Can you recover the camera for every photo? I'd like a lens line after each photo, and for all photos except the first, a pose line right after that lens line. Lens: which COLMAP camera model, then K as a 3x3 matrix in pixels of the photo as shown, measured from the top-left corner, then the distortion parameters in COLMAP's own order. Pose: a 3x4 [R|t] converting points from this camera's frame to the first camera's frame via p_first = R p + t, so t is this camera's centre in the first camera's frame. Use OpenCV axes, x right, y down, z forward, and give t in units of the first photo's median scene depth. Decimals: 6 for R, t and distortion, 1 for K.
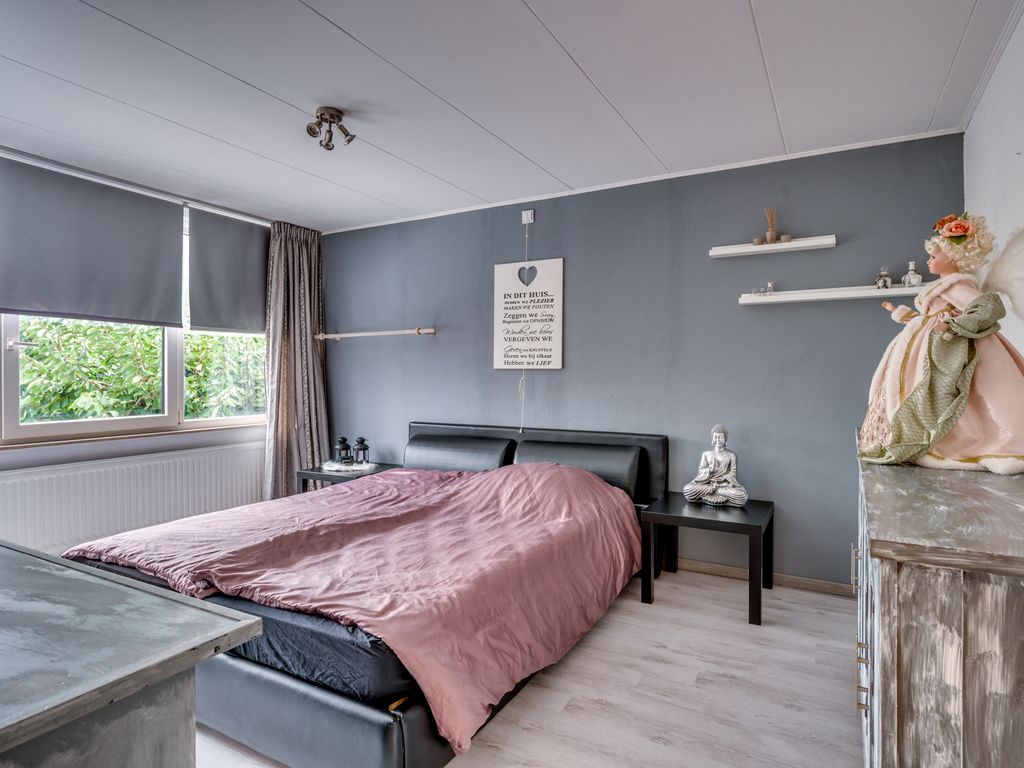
lens RADIAL K [[558.8, 0, 509.3], [0, 558.8, 380.7], [0, 0, 1]] dist [-0.004819, 0.000531]
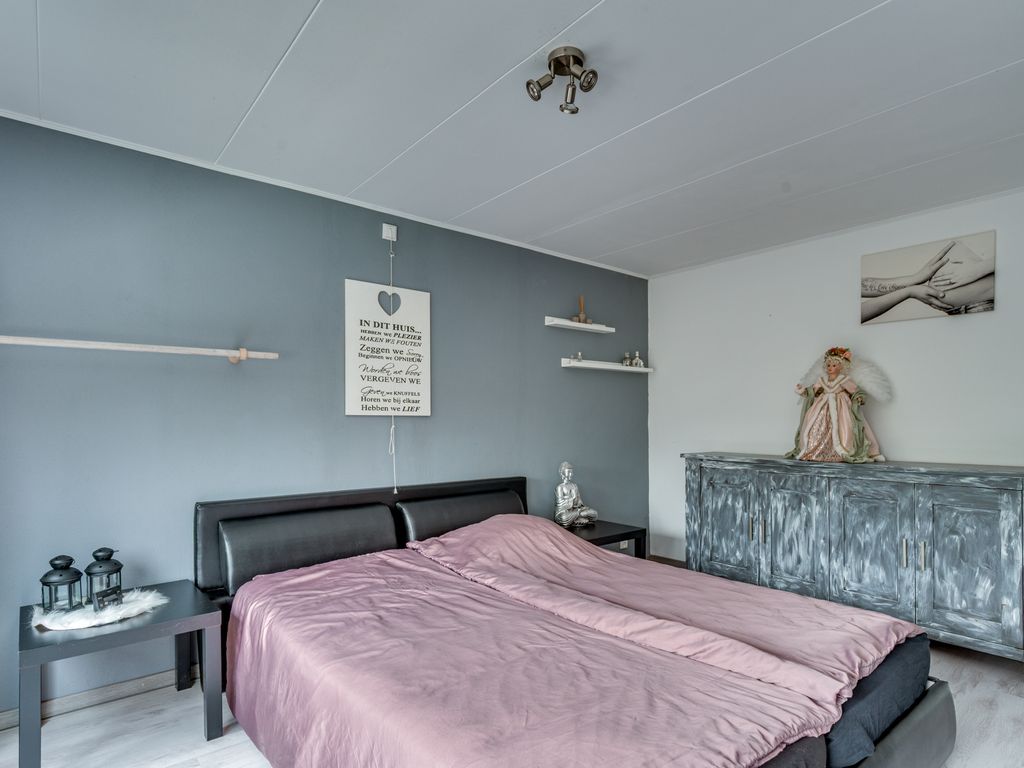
lens RADIAL K [[558.8, 0, 516.1], [0, 558.8, 419.3], [0, 0, 1]] dist [-0.004819, 0.000531]
pose [[0.379870, 0.001578, 0.925038, -0.736372], [0.013652, 0.999880, -0.007312, -0.007881], [-0.924939, 0.015406, 0.379803, 0.572454]]
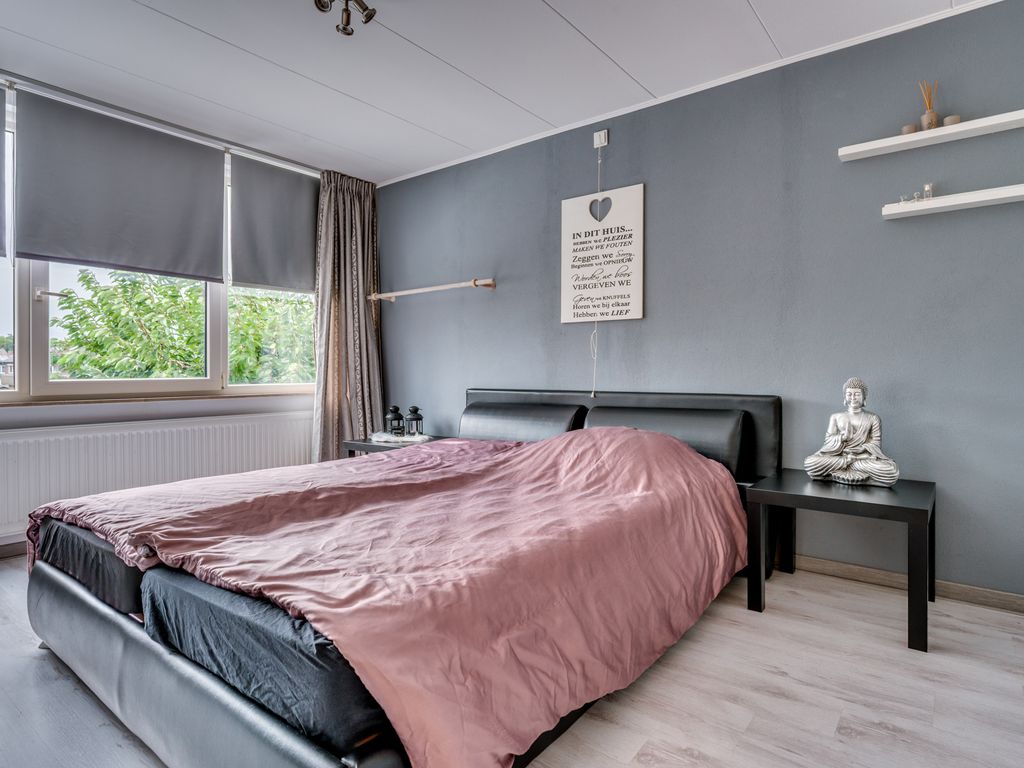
lens RADIAL K [[558.8, 0, 517.3], [0, 558.8, 374.3], [0, 0, 1]] dist [-0.004819, 0.000531]
pose [[0.989582, -0.002842, -0.143945, 0.032268], [0.001809, 0.999972, -0.007307, 0.071700], [0.143962, 0.006971, 0.989559, 0.175884]]
